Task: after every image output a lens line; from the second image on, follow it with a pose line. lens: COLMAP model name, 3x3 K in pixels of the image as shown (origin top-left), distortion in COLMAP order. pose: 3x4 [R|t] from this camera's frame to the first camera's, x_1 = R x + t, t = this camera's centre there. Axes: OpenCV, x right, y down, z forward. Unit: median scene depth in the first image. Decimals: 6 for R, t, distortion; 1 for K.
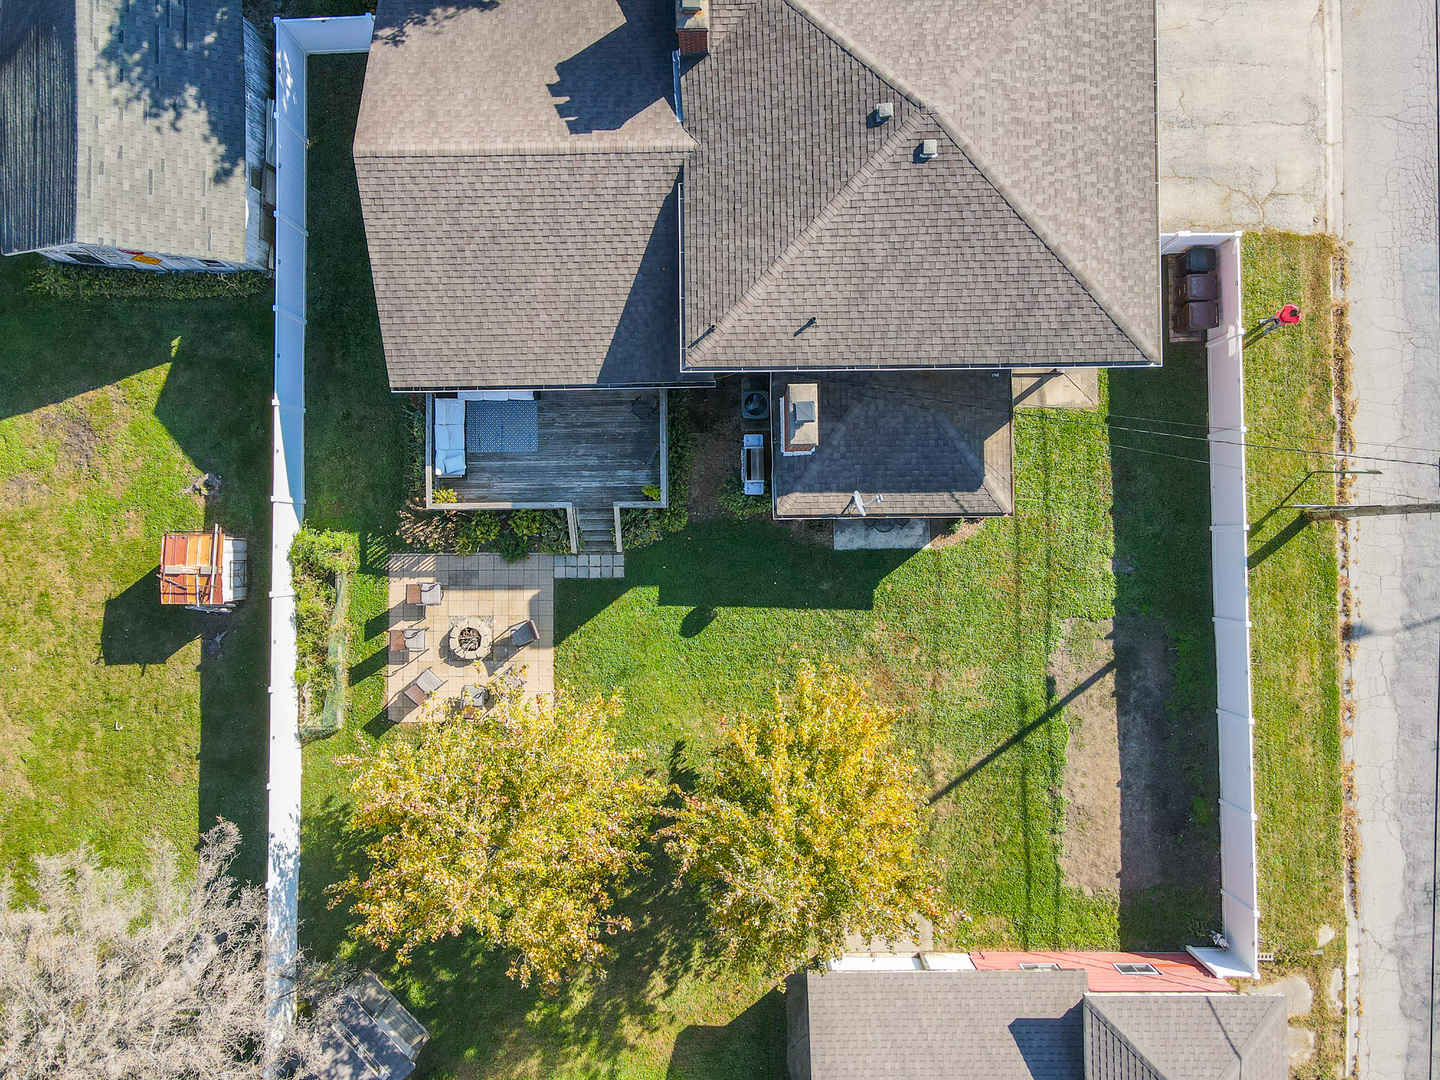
lens RADIAL K [[1052.2, 0, 711.9], [0, 1052.2, 524.6], [0, 0, 1]] dist [0.010508, 0.007523]
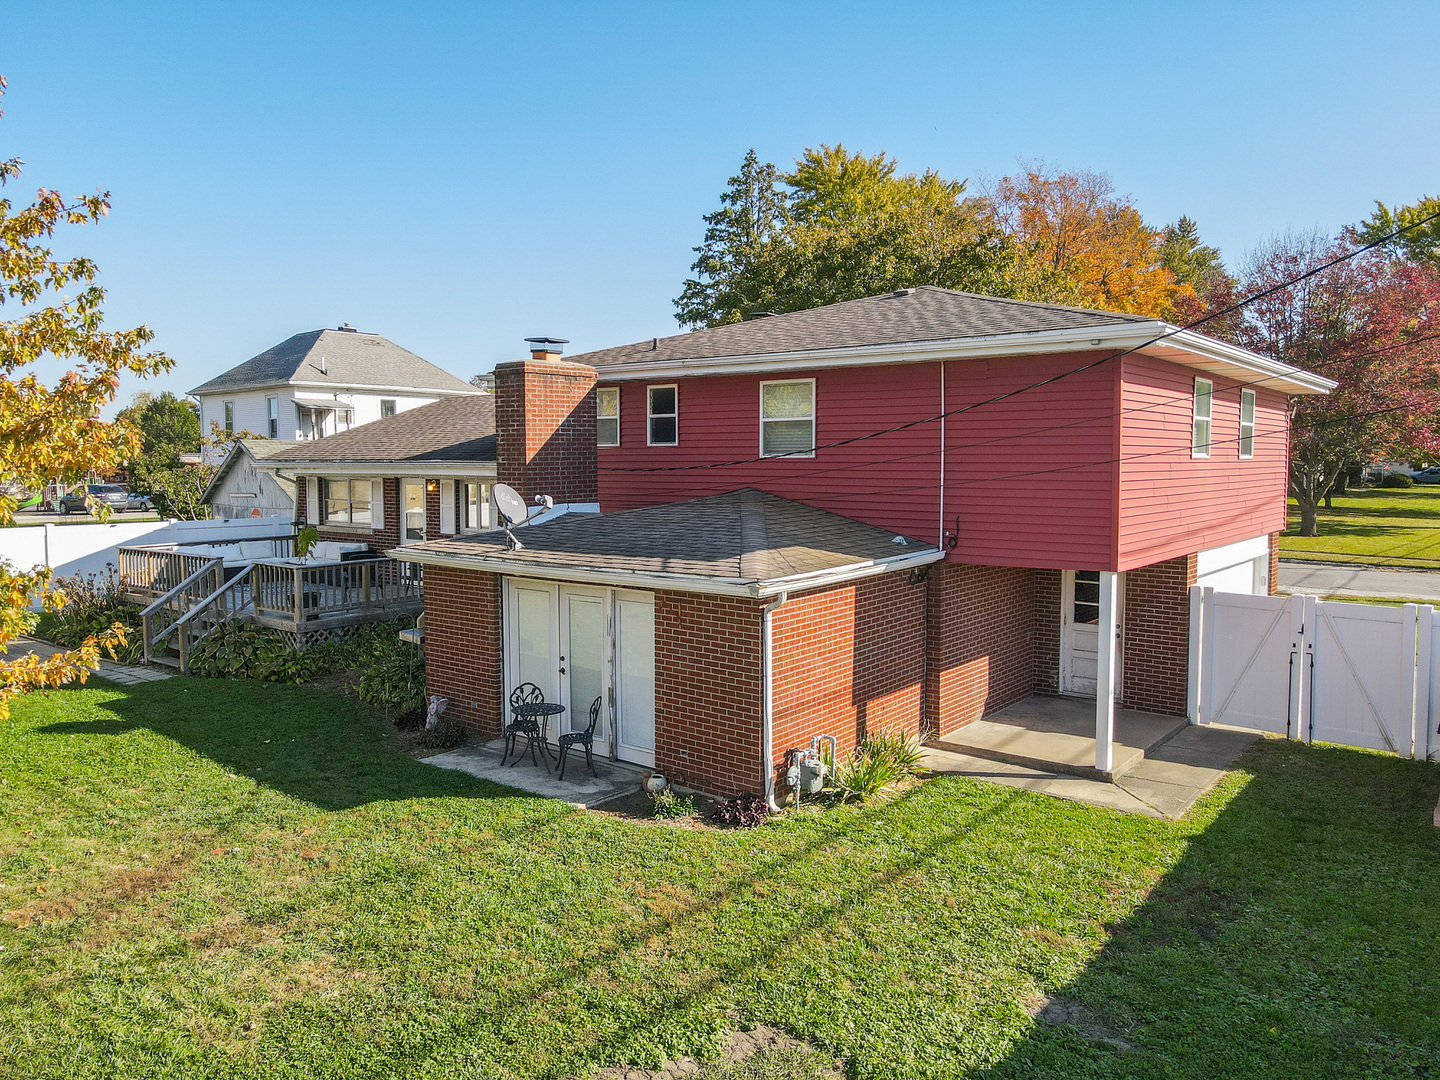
lens RADIAL K [[1052.2, 0, 711.9], [0, 1052.2, 524.6], [0, 0, 1]] dist [0.010508, 0.007523]
pose [[0.776749, 0.061033, -0.626847, 0.470200], [-0.629790, 0.067249, -0.773849, 0.270678], [-0.005075, 0.995868, 0.090673, 0.873931]]
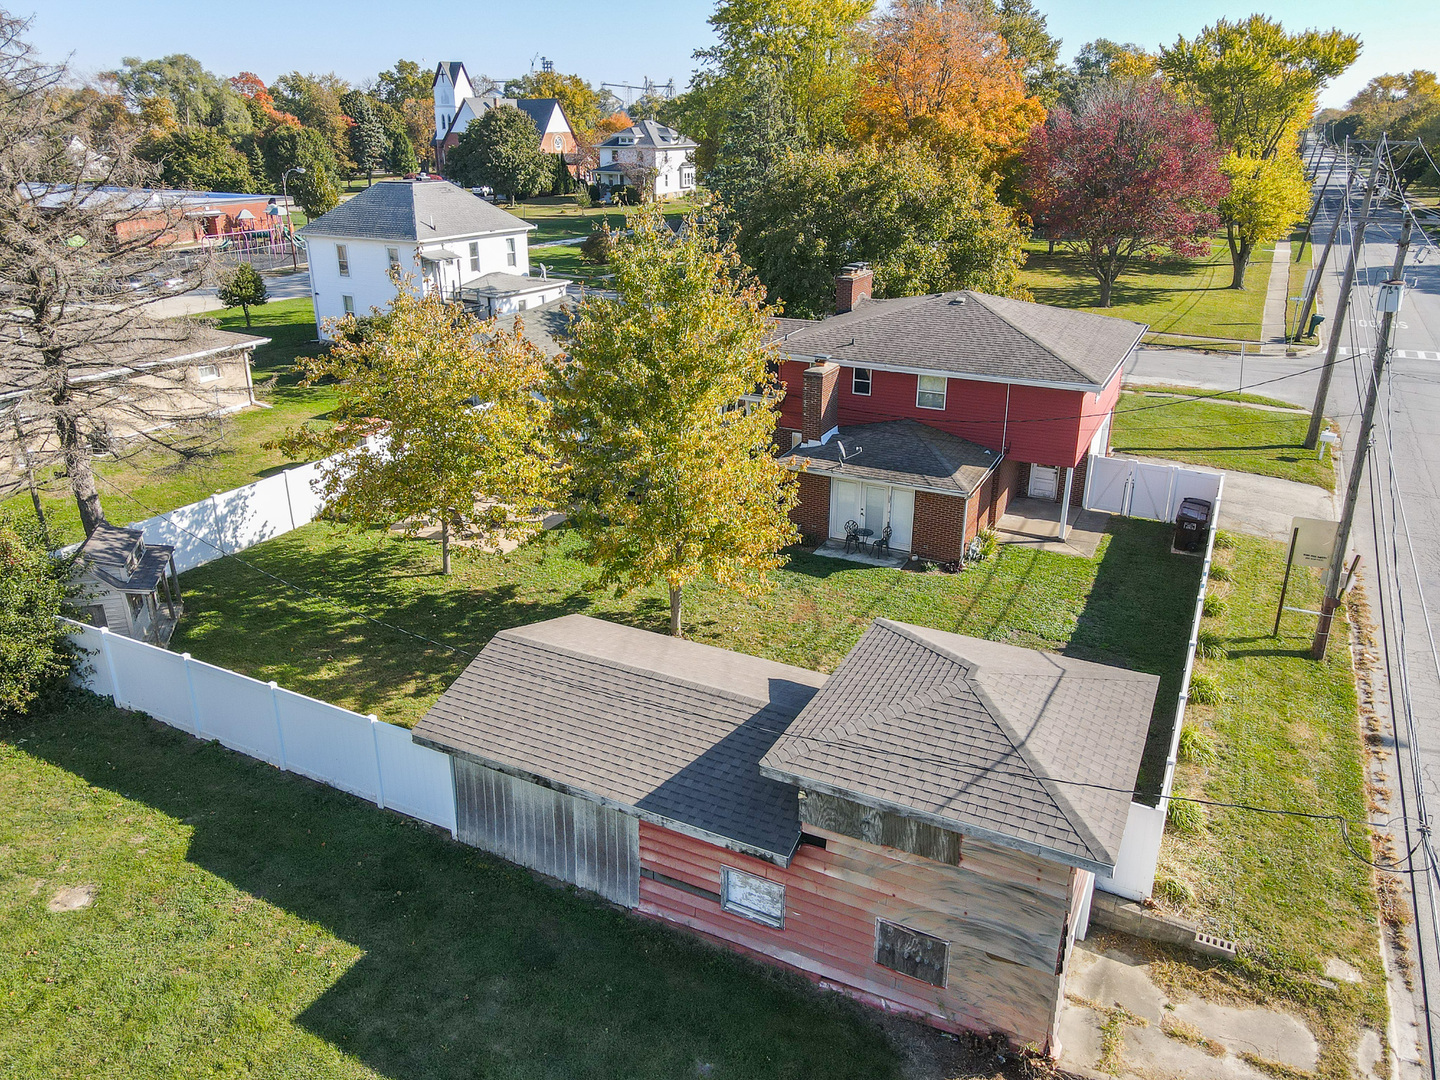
lens RADIAL K [[1052.2, 0, 711.9], [0, 1052.2, 524.6], [0, 0, 1]] dist [0.010508, 0.007523]
pose [[0.884369, 0.188124, -0.427202, 0.482098], [-0.466693, 0.337777, -0.817376, 0.949747], [-0.009469, 0.922234, 0.386515, 0.560875]]
